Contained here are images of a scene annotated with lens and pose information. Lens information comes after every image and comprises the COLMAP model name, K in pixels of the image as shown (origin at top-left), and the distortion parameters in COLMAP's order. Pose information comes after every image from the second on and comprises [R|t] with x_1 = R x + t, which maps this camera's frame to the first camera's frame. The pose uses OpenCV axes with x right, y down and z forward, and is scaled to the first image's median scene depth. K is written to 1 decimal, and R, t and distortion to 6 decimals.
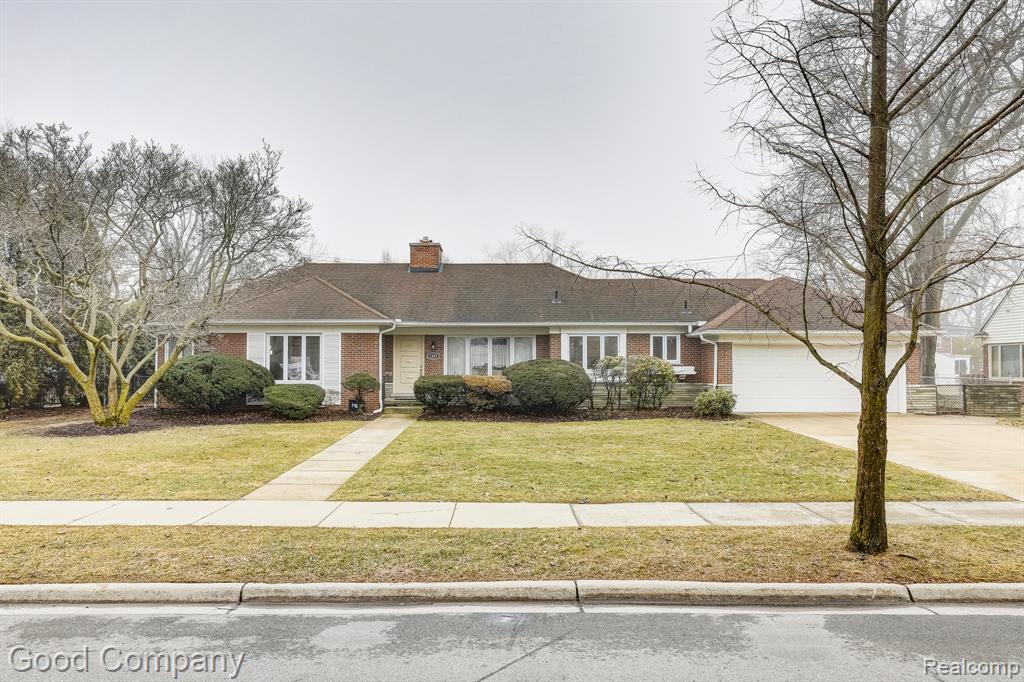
lens RADIAL K [[699.5, 0, 510.2], [0, 699.5, 343.2], [0, 0, 1]] dist [0.006775, 0.002415]
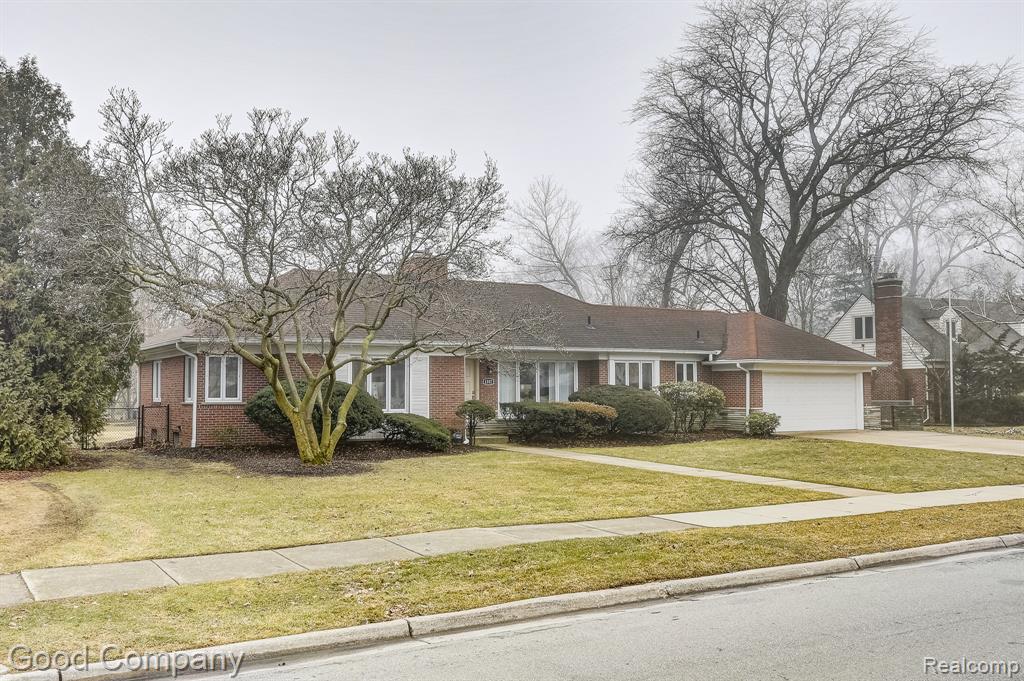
lens RADIAL K [[946.2, 0, 511.3], [0, 946.2, 341.0], [0, 0, 1]] dist [0.050369, 0.000000]
pose [[0.848409, 0.024143, 0.528790, -0.791224], [-0.017818, 0.999696, -0.017055, -0.015073], [-0.529041, 0.005047, 0.848581, -0.090896]]
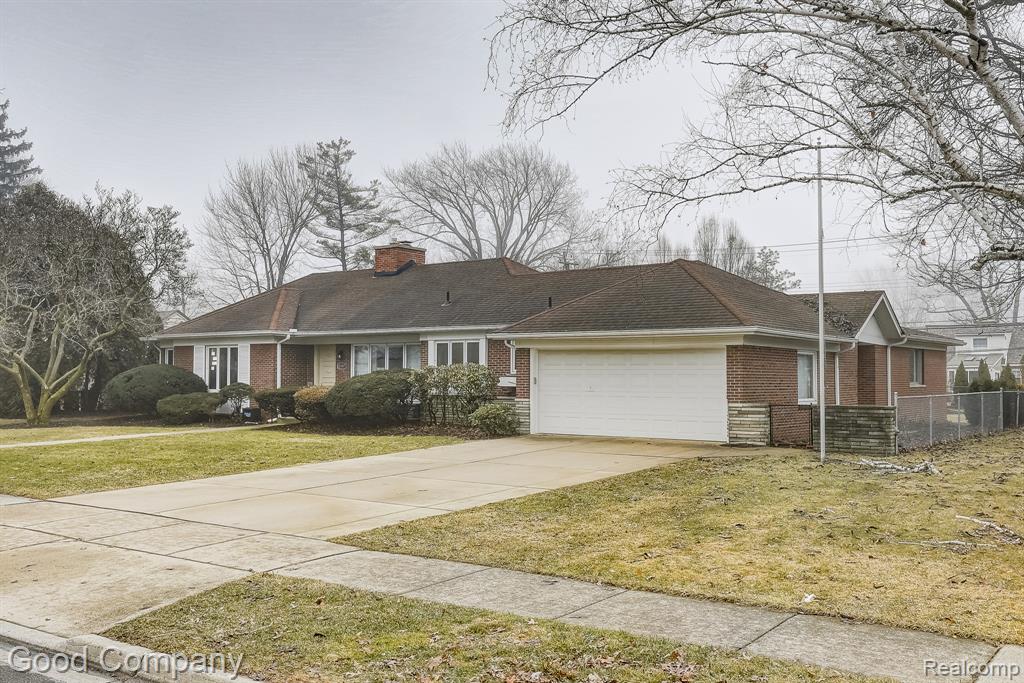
lens RADIAL K [[946.2, 0, 510.4], [0, 946.2, 344.2], [0, 0, 1]] dist [0.050369, 0.000000]
pose [[0.818308, -0.017727, -0.574507, 0.868263], [0.010039, 0.999813, -0.016552, 0.012362], [0.574693, 0.007777, 0.818332, 0.078453]]
